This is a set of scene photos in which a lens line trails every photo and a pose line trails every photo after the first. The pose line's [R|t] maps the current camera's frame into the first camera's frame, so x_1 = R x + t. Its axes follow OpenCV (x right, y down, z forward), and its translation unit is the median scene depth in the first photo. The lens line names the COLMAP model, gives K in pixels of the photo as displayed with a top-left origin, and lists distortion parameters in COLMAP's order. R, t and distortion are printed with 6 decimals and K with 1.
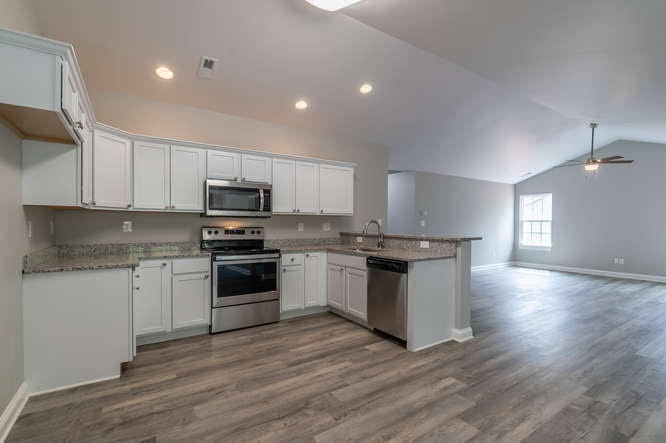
lens RADIAL K [[299.2, 0, 334.0], [0, 299.2, 225.5], [0, 0, 1]] dist [-0.034822, -0.000129]
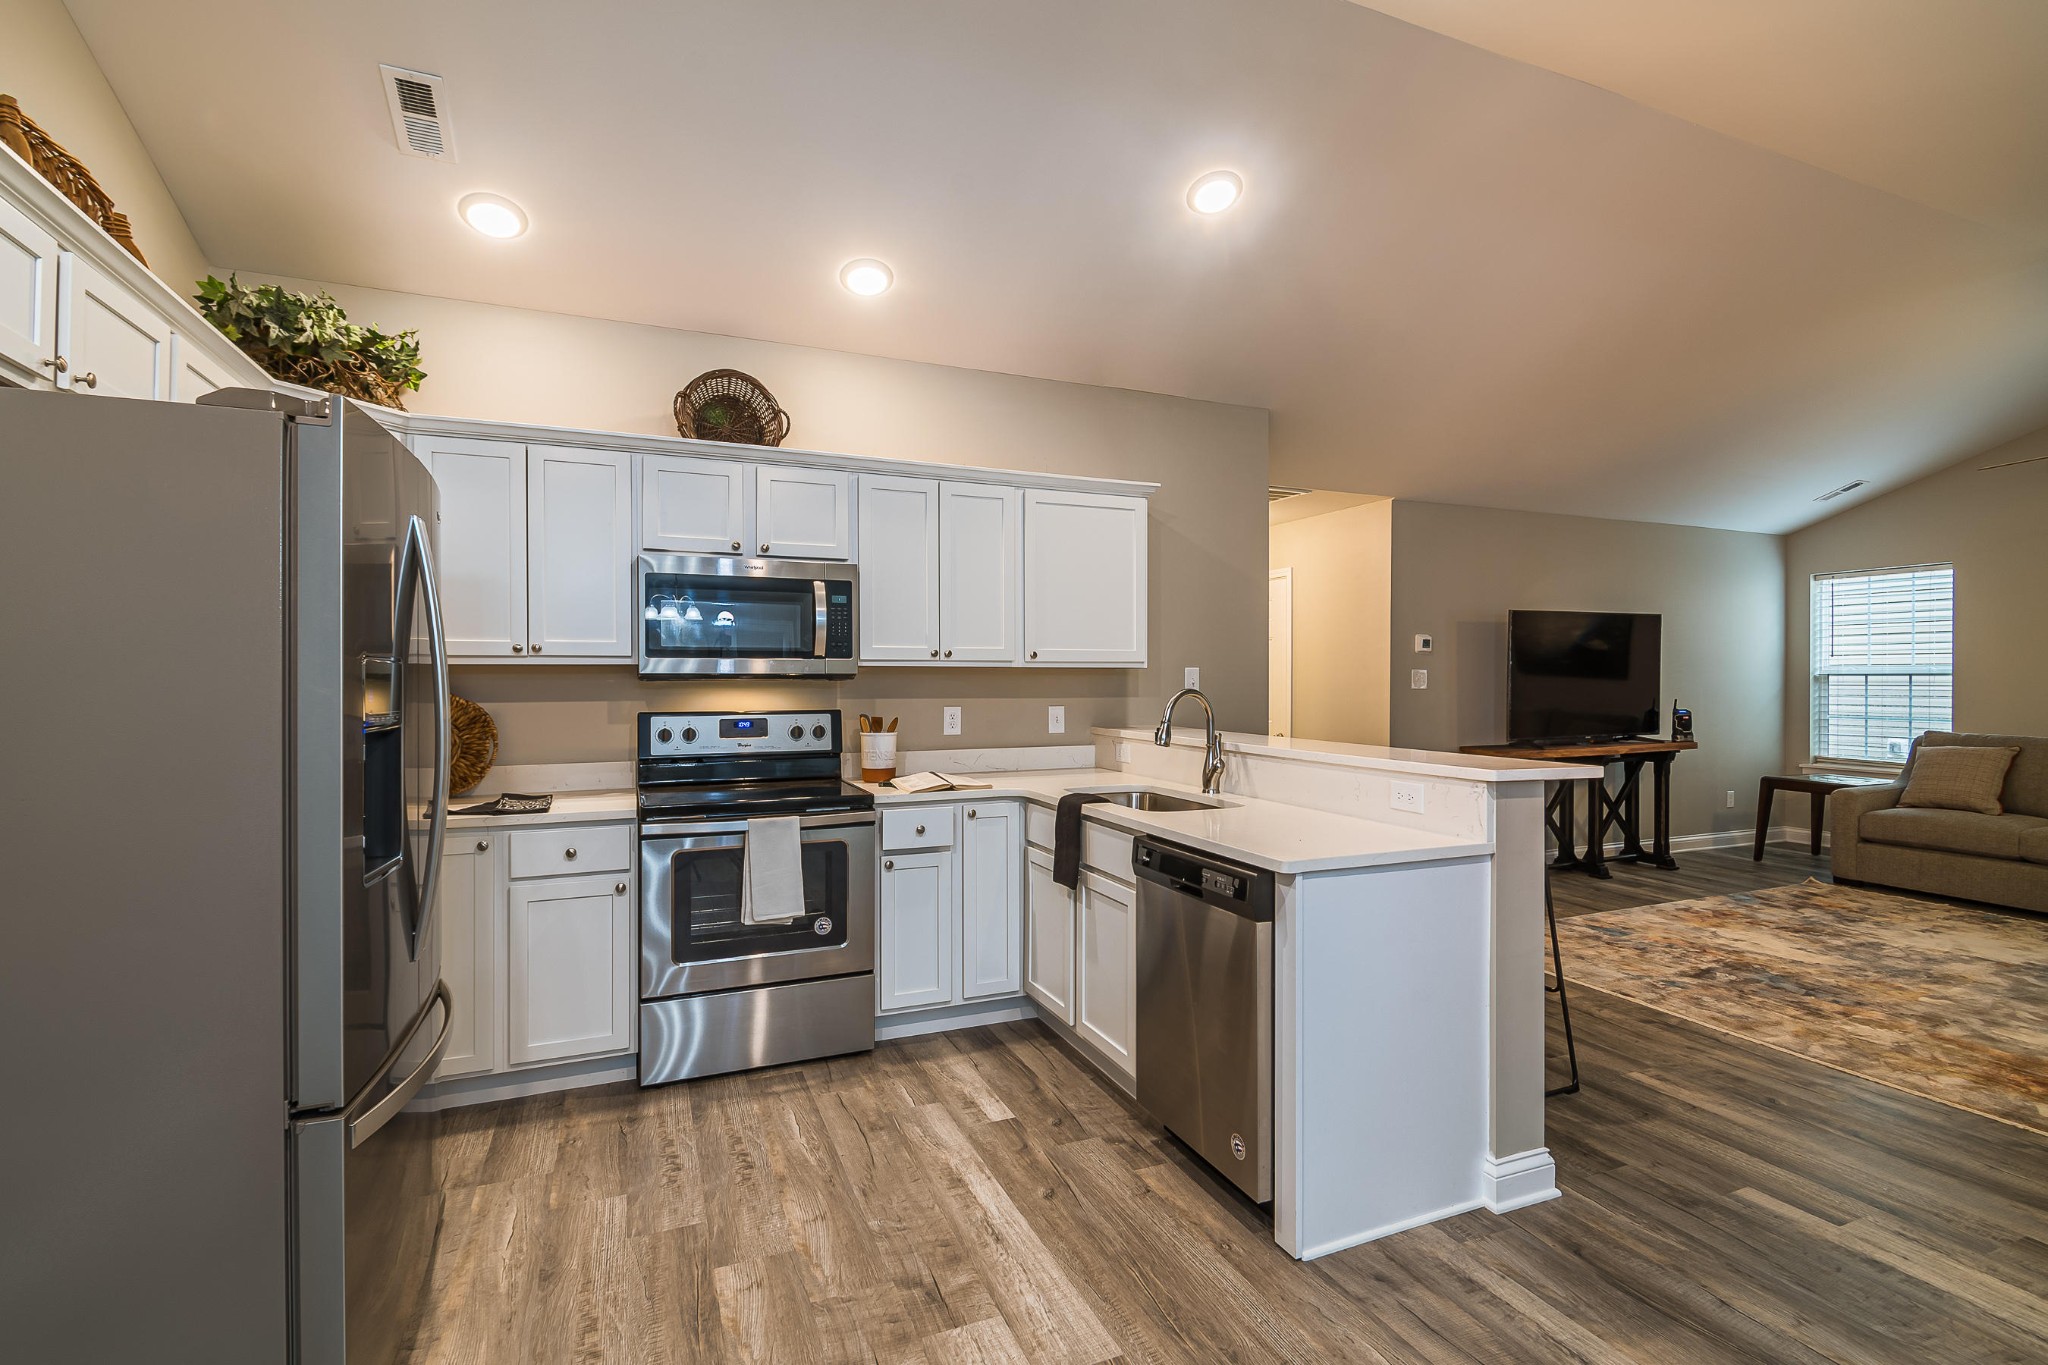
lens RADIAL K [[968.1, 0, 1042.7], [0, 968.1, 681.8], [0, 0, 1]] dist [0.001723, -0.001931]
pose [[0.992924, -0.011915, -0.118151, 0.084511], [0.010712, 0.999884, -0.010810, -0.012550], [0.118266, 0.009468, 0.992937, 0.097494]]
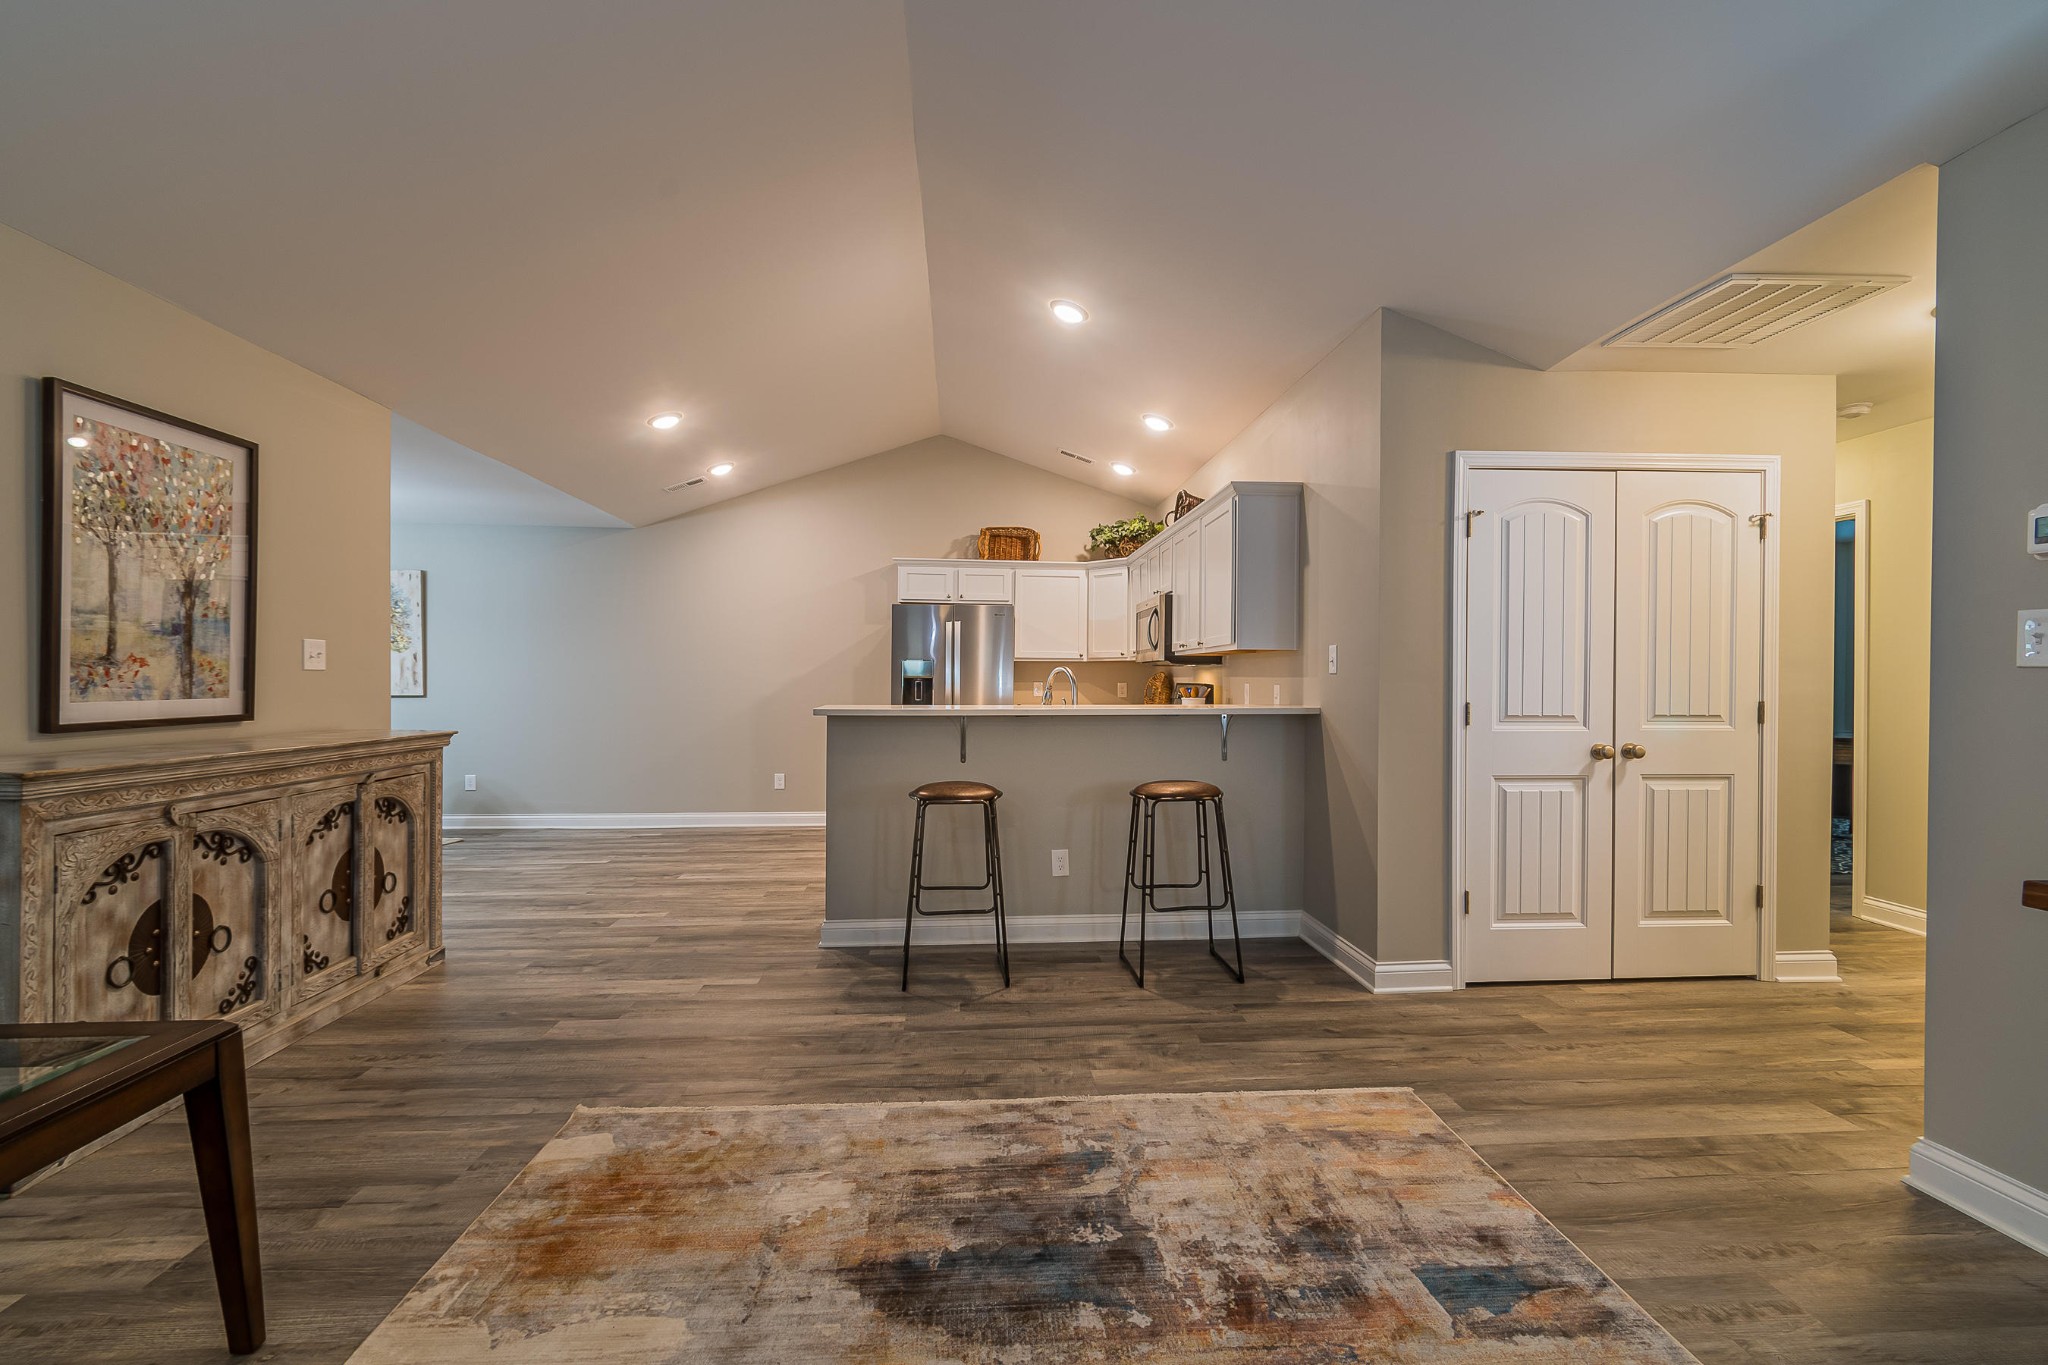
lens RADIAL K [[916.1, 0, 1035.5], [0, 916.1, 682.7], [0, 0, 1]] dist [0.005875, -0.000210]
pose [[-0.439767, -0.007637, -0.898079, 1.227569], [-0.014928, 0.999888, -0.001193, 0.007320], [0.897988, 0.012882, -0.439832, 1.501731]]
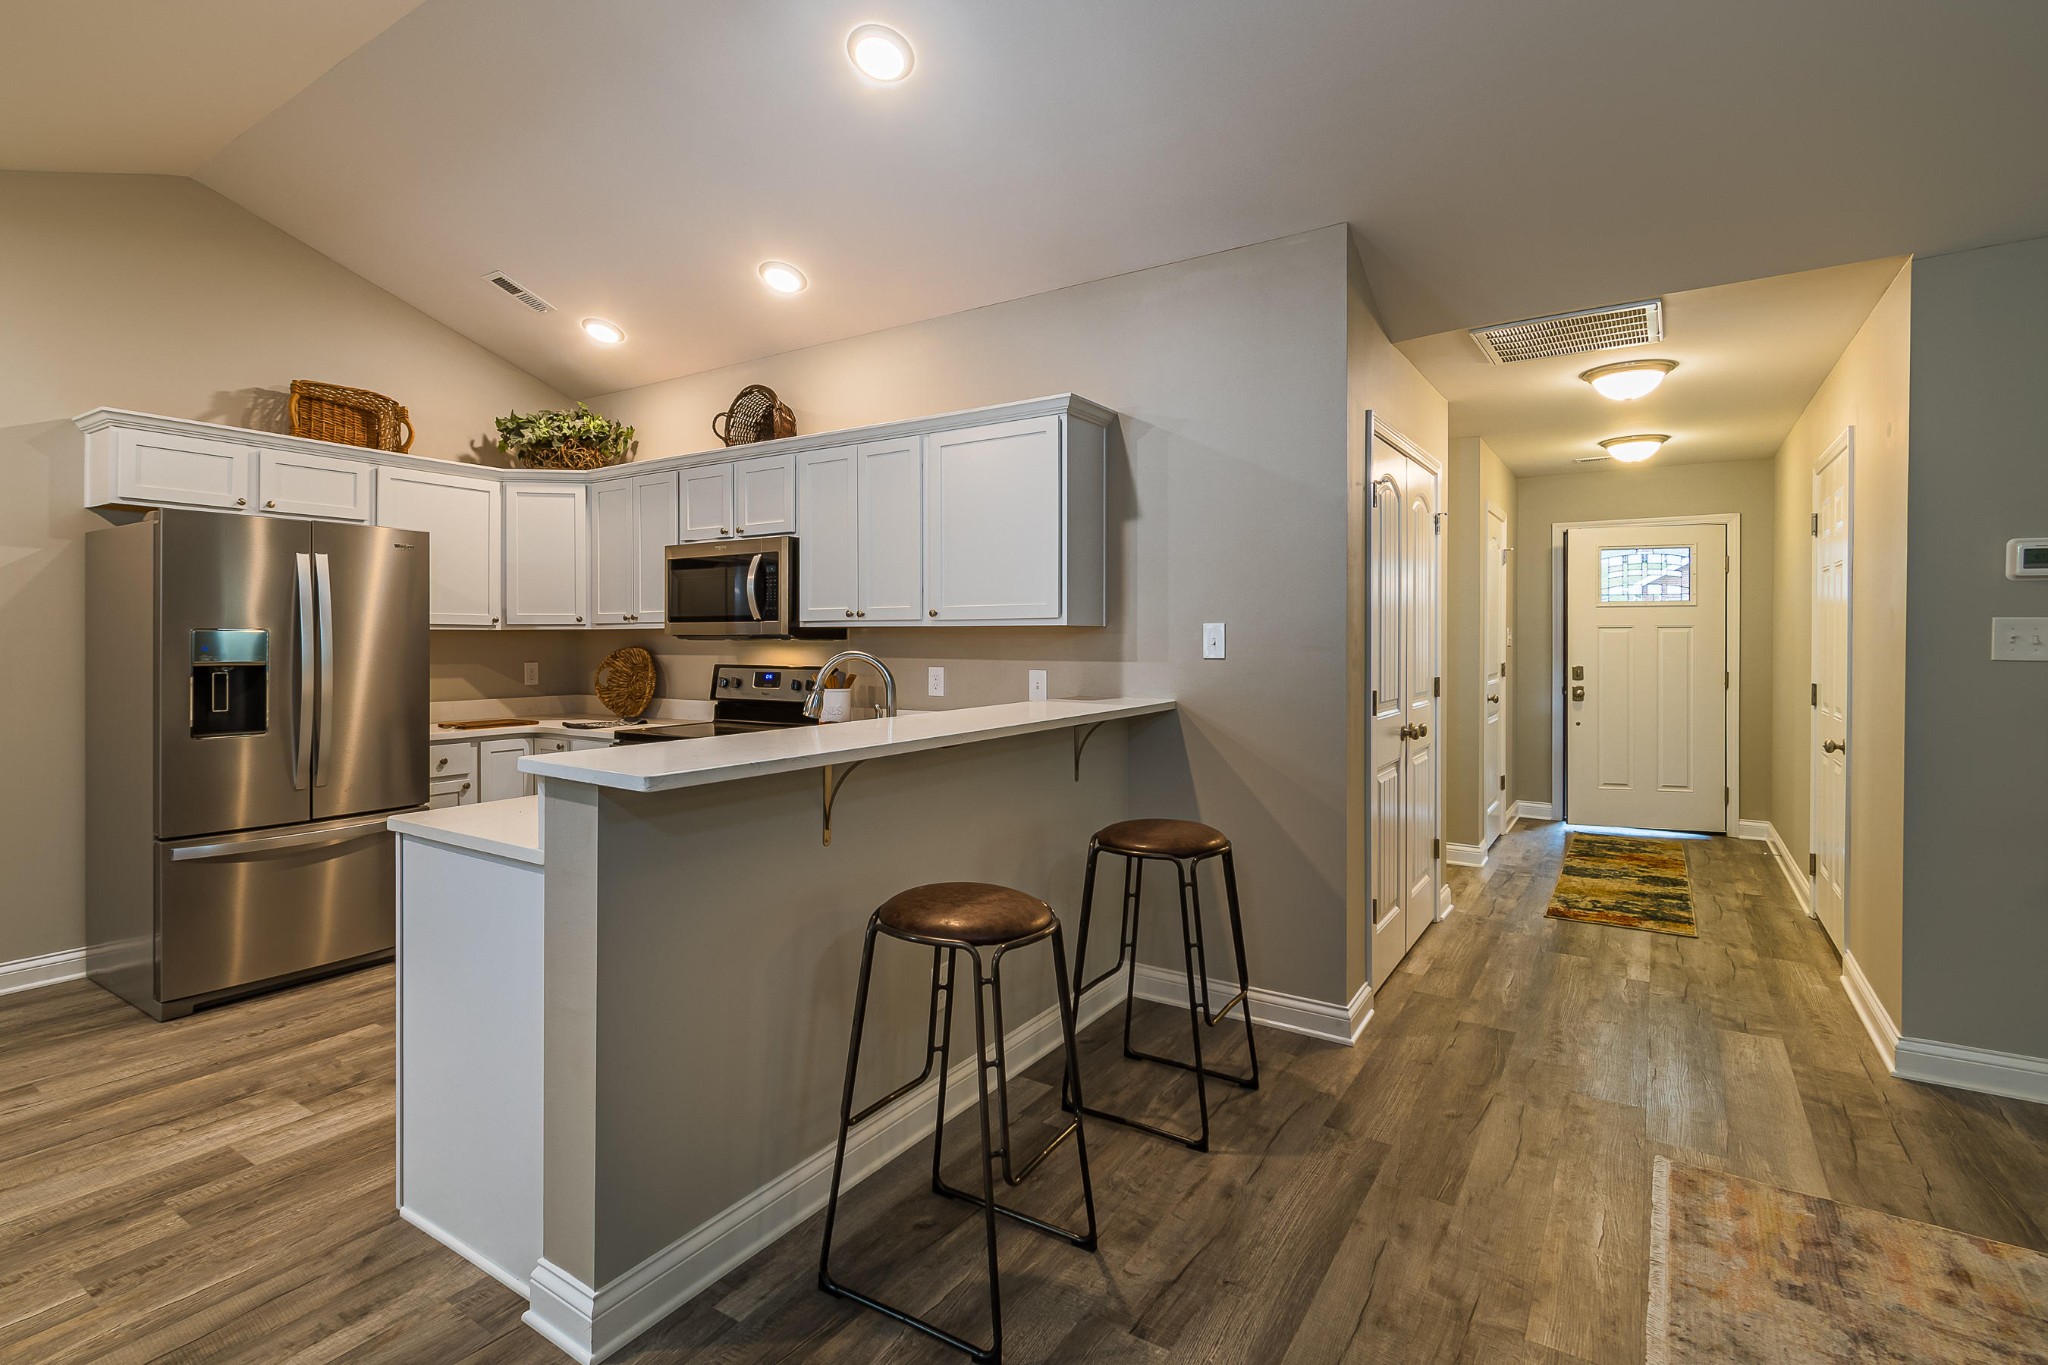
lens RADIAL K [[983.1, 0, 962.3], [0, 983.1, 642.6], [0, 0, 1]] dist [-0.000726, 0.000752]
pose [[0.416575, -0.006938, -0.909075, 0.854239], [-0.004550, 0.999942, -0.009716, -0.014005], [0.909090, 0.008184, 0.416520, 0.752918]]
